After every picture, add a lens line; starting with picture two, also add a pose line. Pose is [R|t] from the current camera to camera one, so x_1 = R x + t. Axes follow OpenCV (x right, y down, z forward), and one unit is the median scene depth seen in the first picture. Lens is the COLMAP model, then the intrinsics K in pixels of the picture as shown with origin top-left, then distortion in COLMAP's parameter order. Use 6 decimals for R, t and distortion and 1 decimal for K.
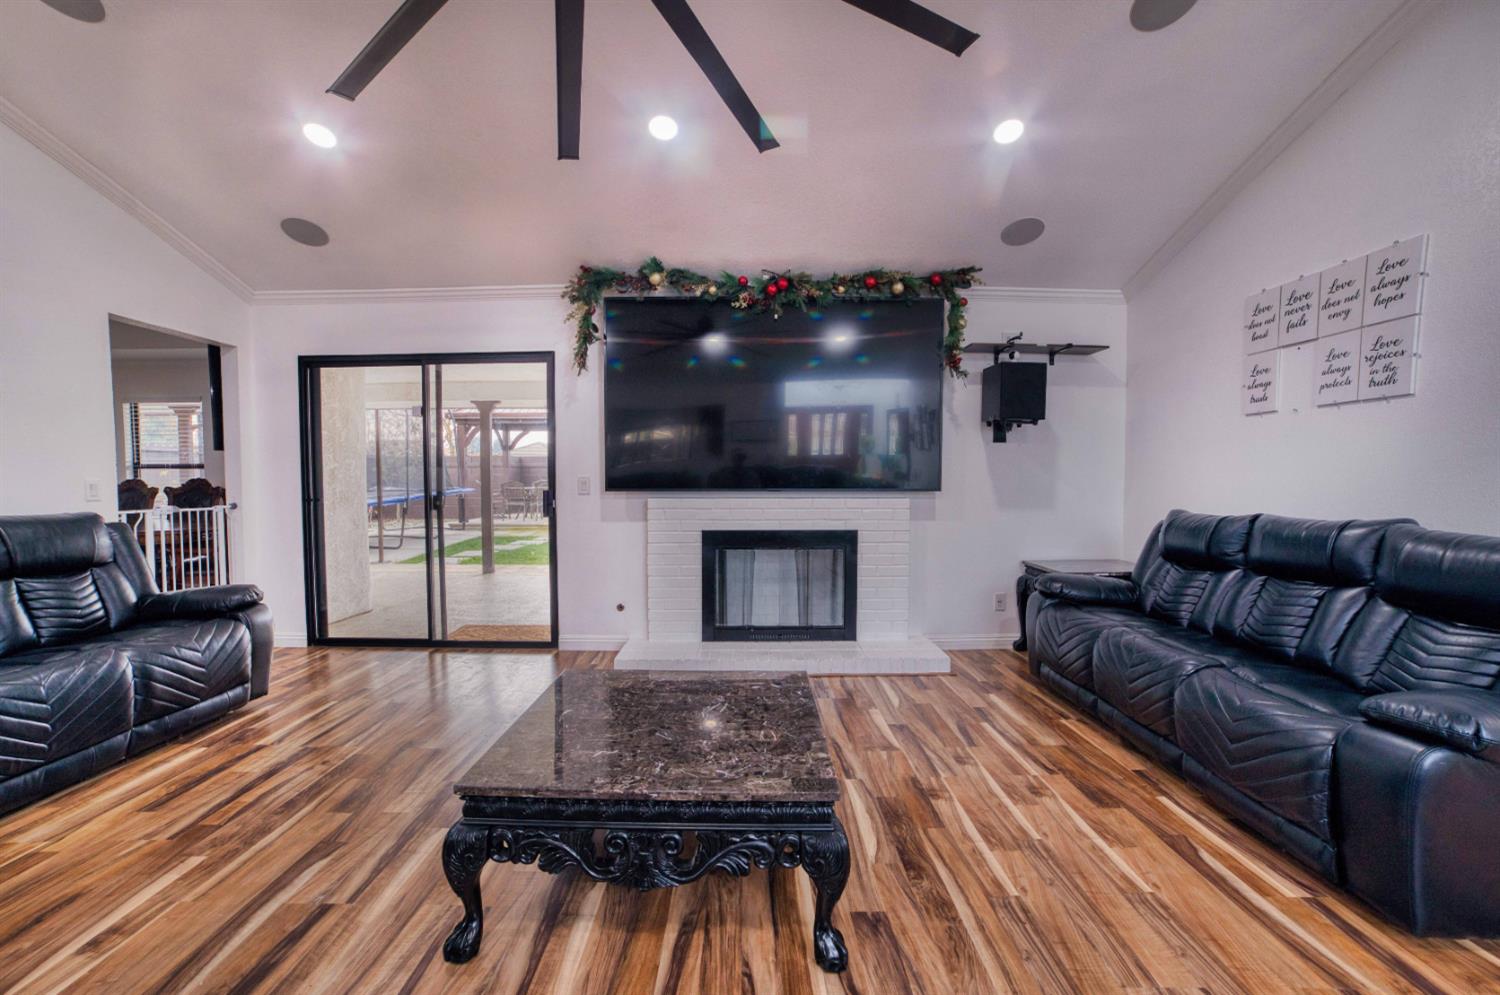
lens RADIAL K [[620.7, 0, 744.4], [0, 620.7, 505.5], [0, 0, 1]] dist [-0.089918, 0.035965]
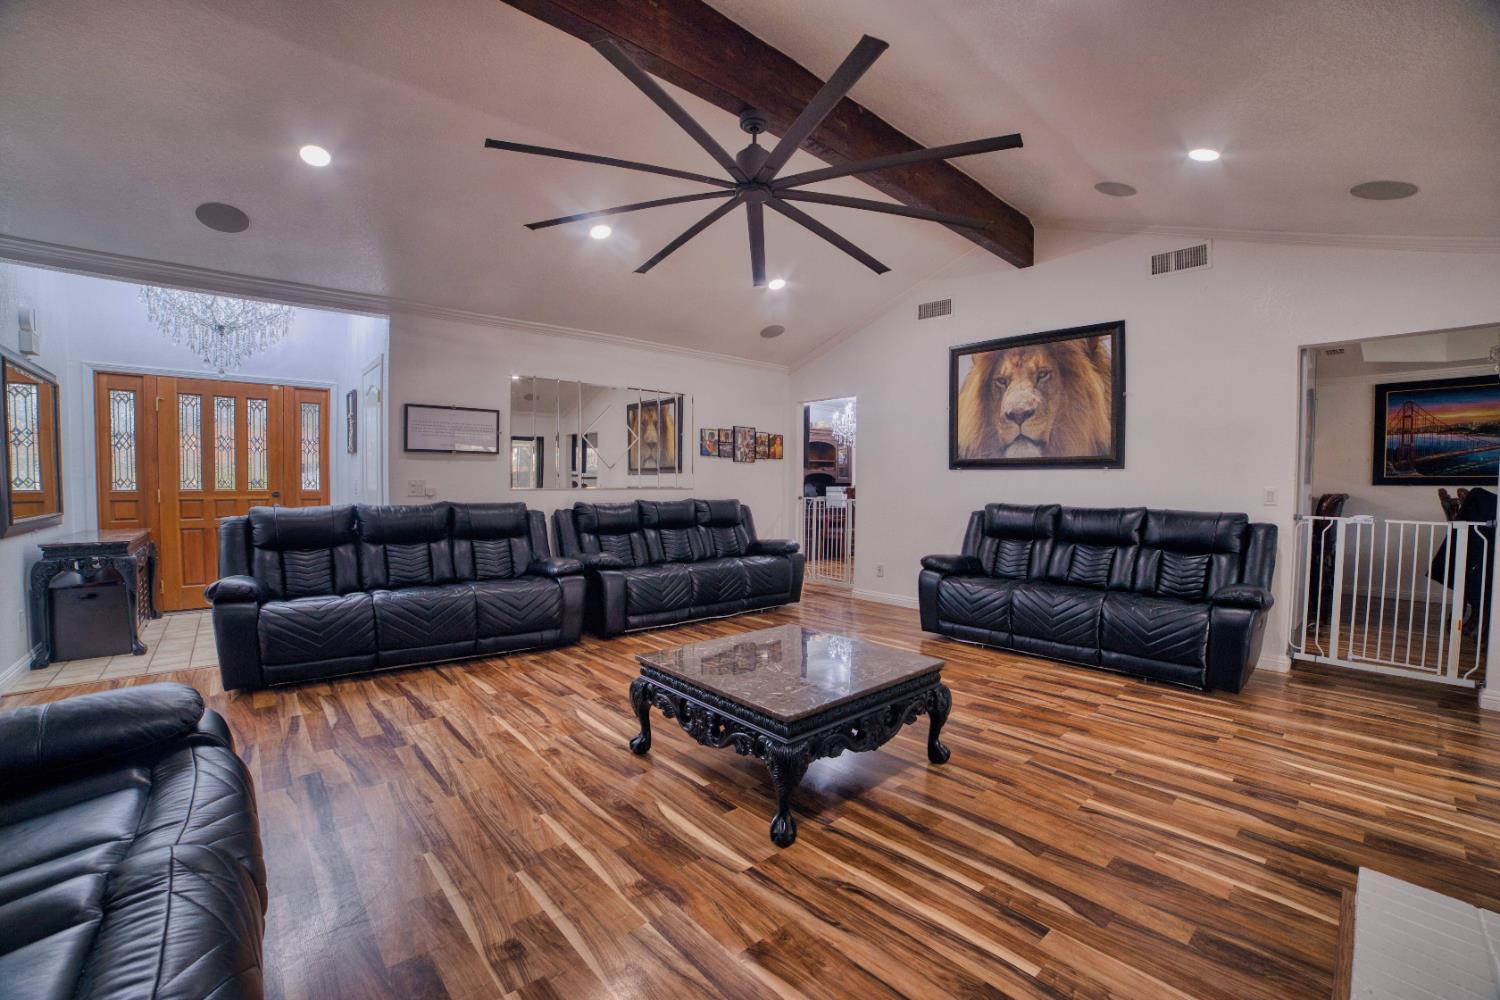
lens RADIAL K [[624.8, 0, 746.3], [0, 624.8, 505.3], [0, 0, 1]] dist [-0.133191, 0.051826]
pose [[-0.748500, 0.019513, -0.662848, 0.412648], [-0.036342, 0.996858, 0.070384, -0.042262], [0.662138, 0.076772, -0.745439, 0.937788]]
